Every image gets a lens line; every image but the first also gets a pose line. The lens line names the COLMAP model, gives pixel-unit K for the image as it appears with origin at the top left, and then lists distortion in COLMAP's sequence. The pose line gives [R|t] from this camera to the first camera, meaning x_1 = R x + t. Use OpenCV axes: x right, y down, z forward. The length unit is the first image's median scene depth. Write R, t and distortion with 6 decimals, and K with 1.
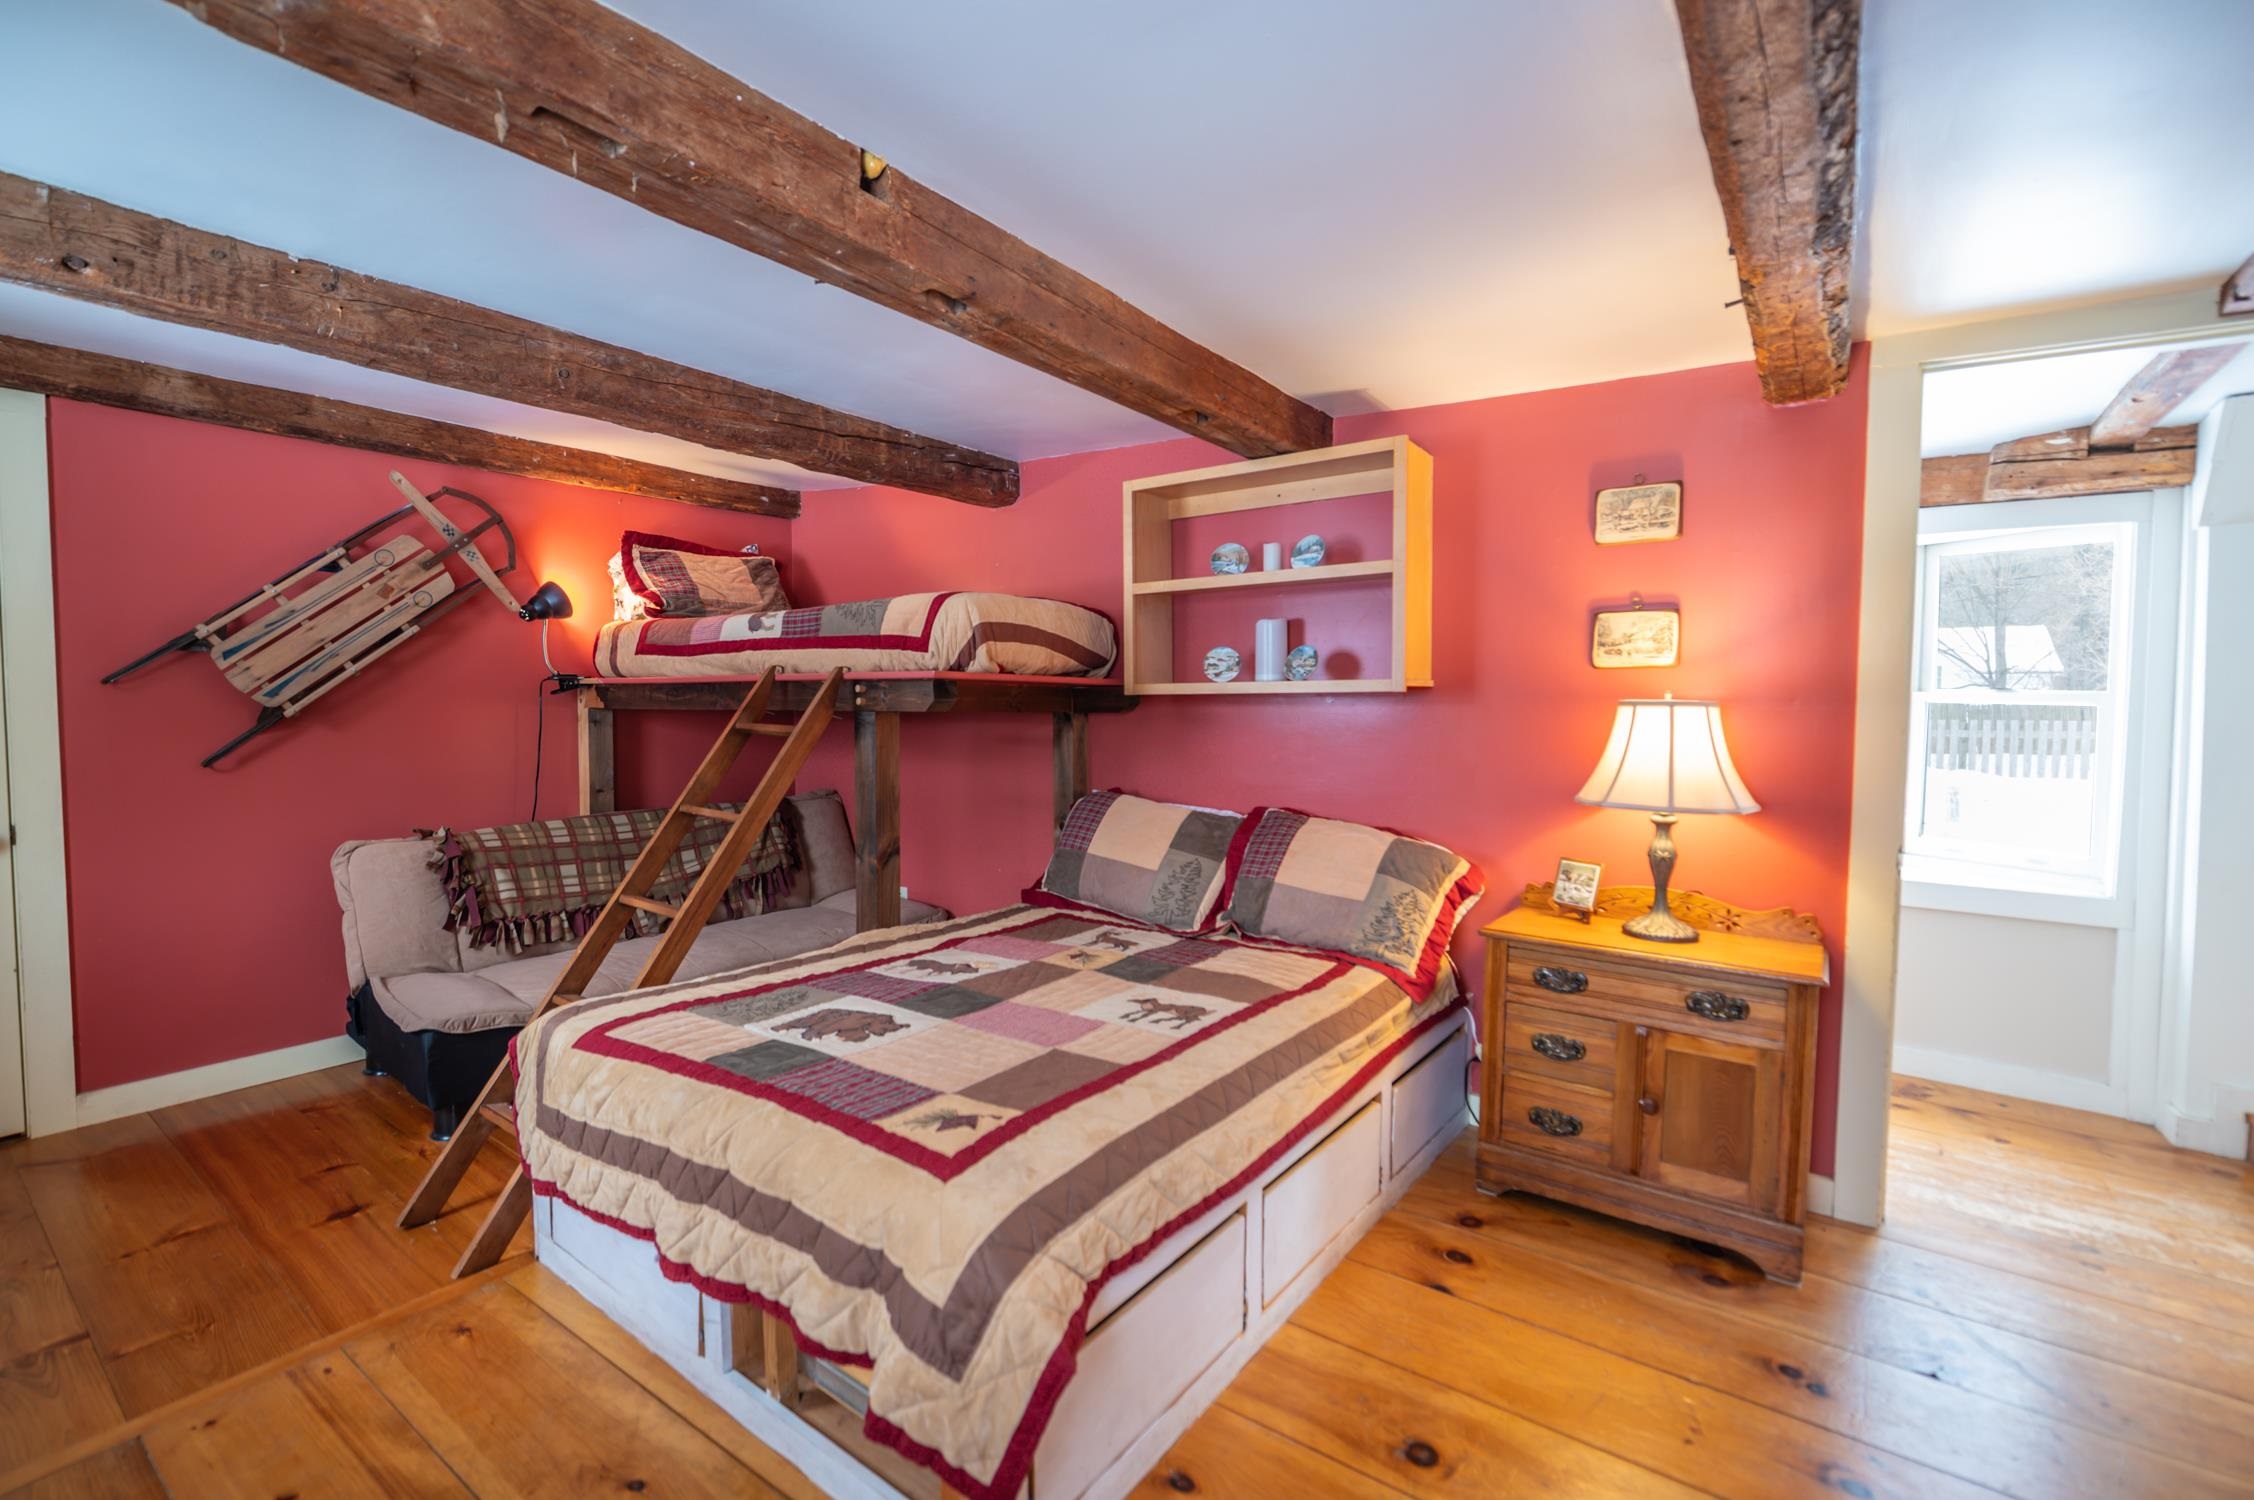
lens RADIAL K [[980.6, 0, 1127.0], [0, 980.6, 750.0], [0, 0, 1]] dist [0.000001, 0.000072]
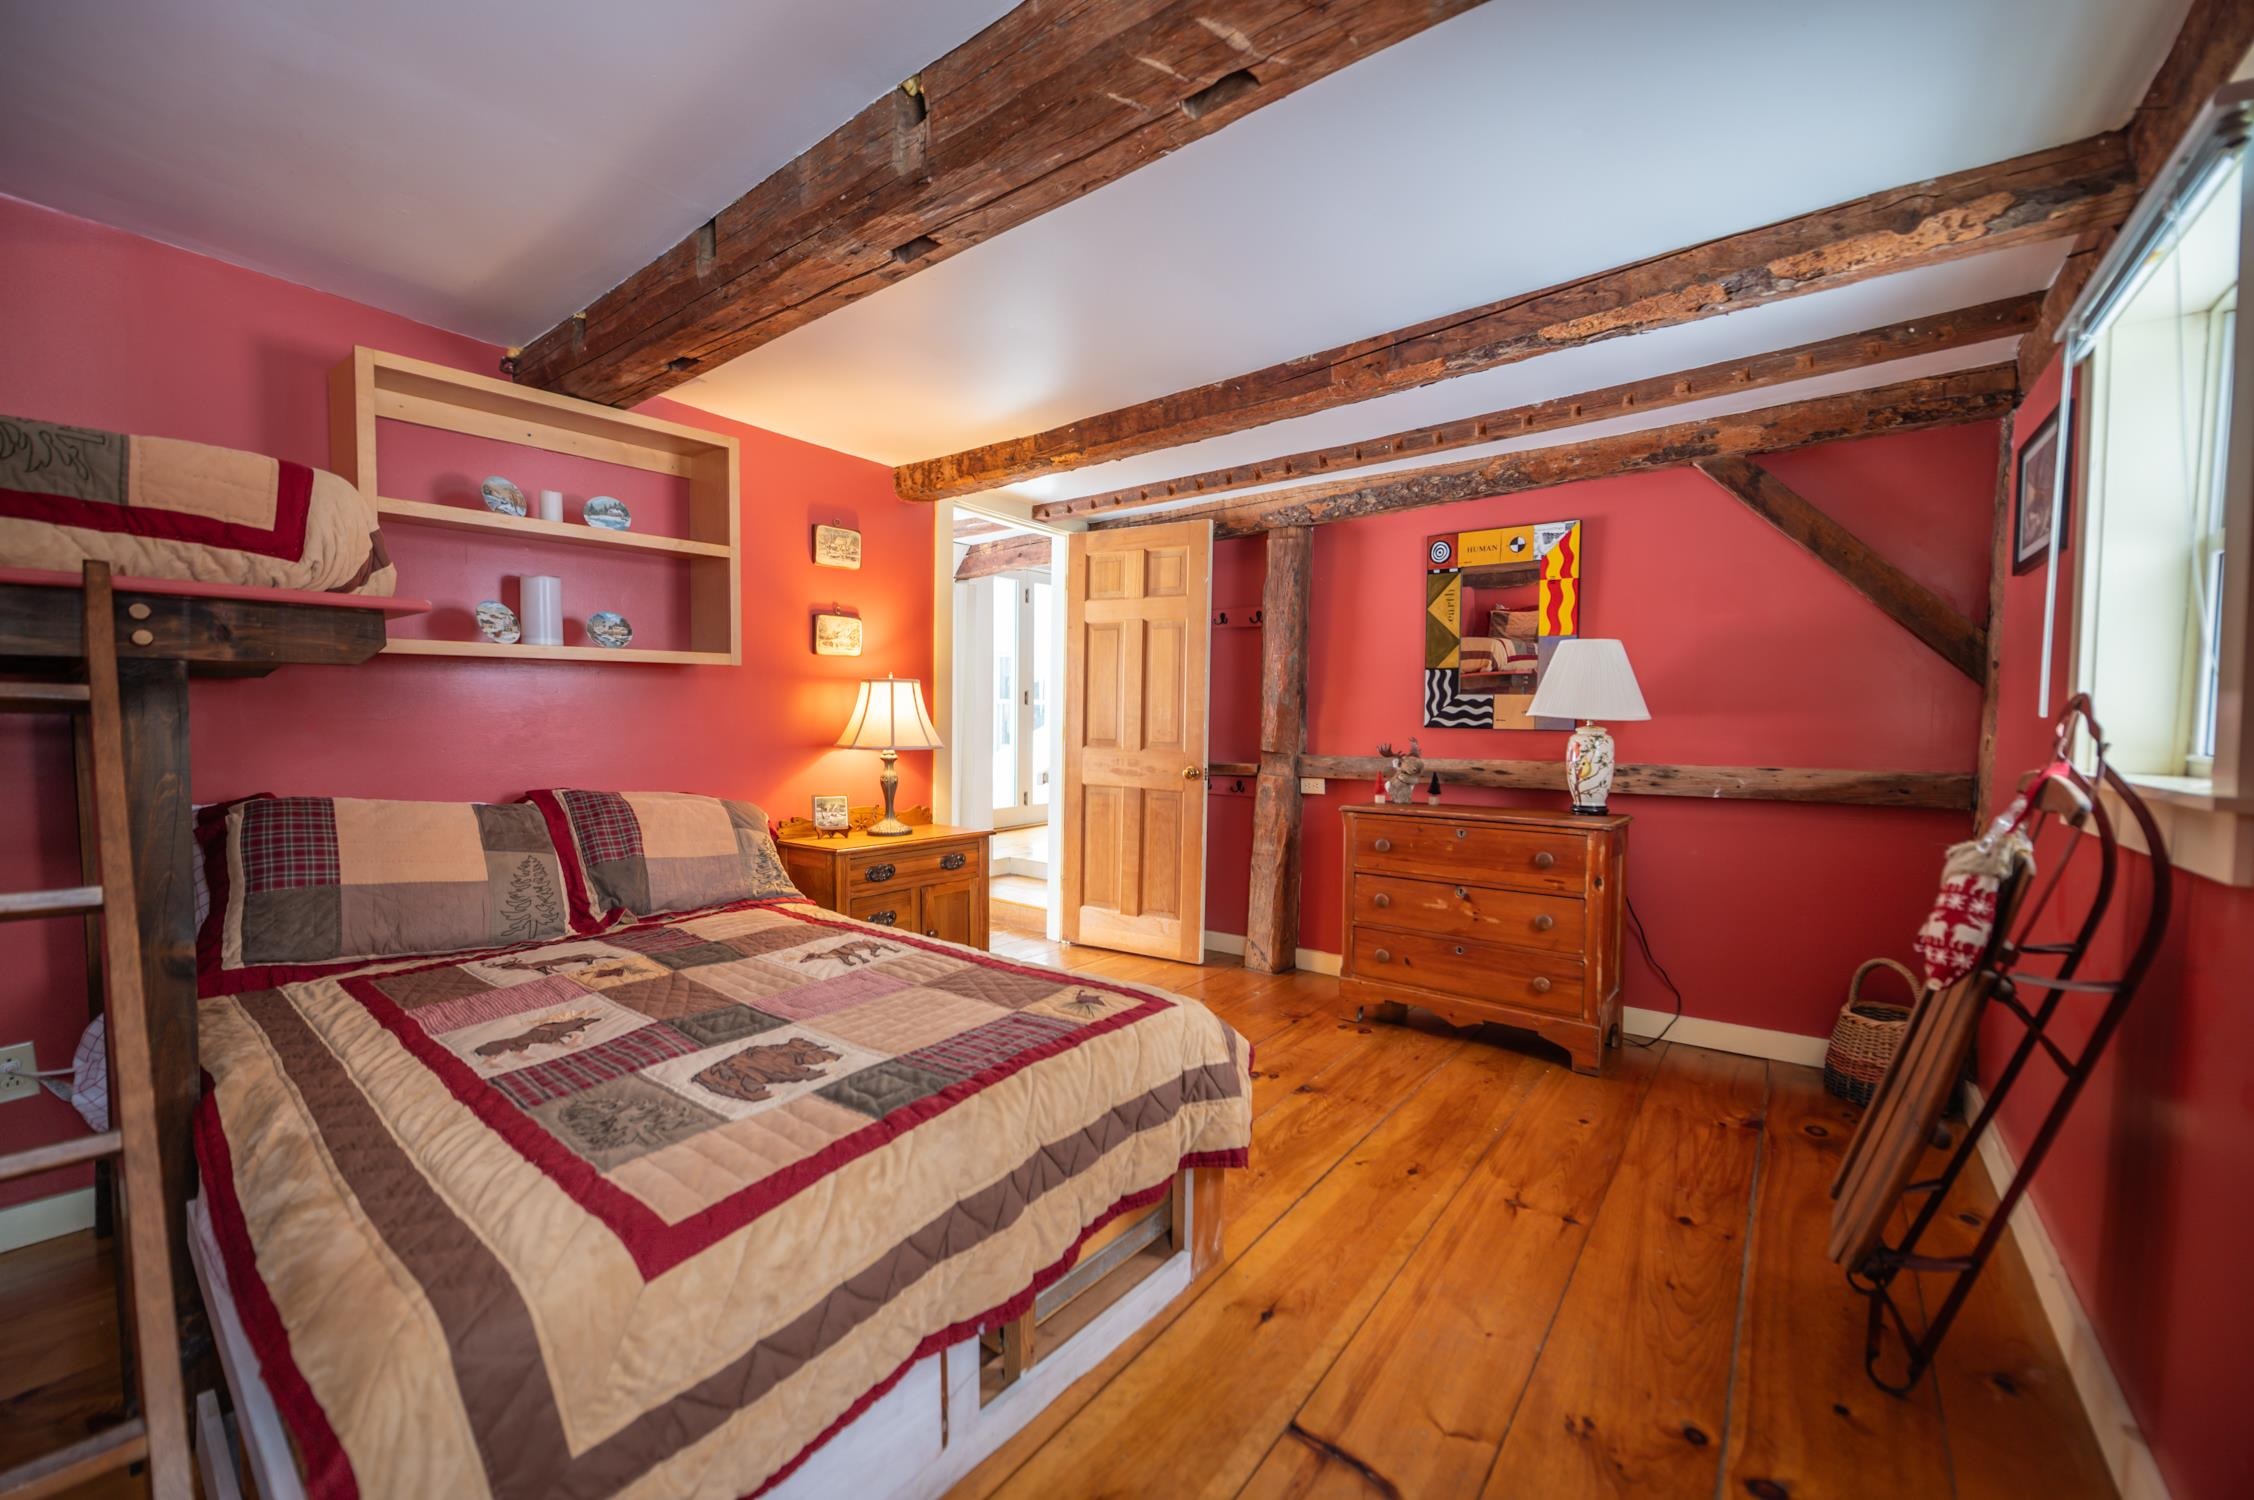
lens RADIAL K [[899.1, 0, 1121.2], [0, 899.1, 752.9], [0, 0, 1]] dist [-0.004115, -0.000121]
pose [[0.030199, -0.054218, 0.998072, -0.841363], [0.039162, 0.997825, 0.053019, 0.004151], [-0.998776, 0.037486, 0.032257, 0.592008]]
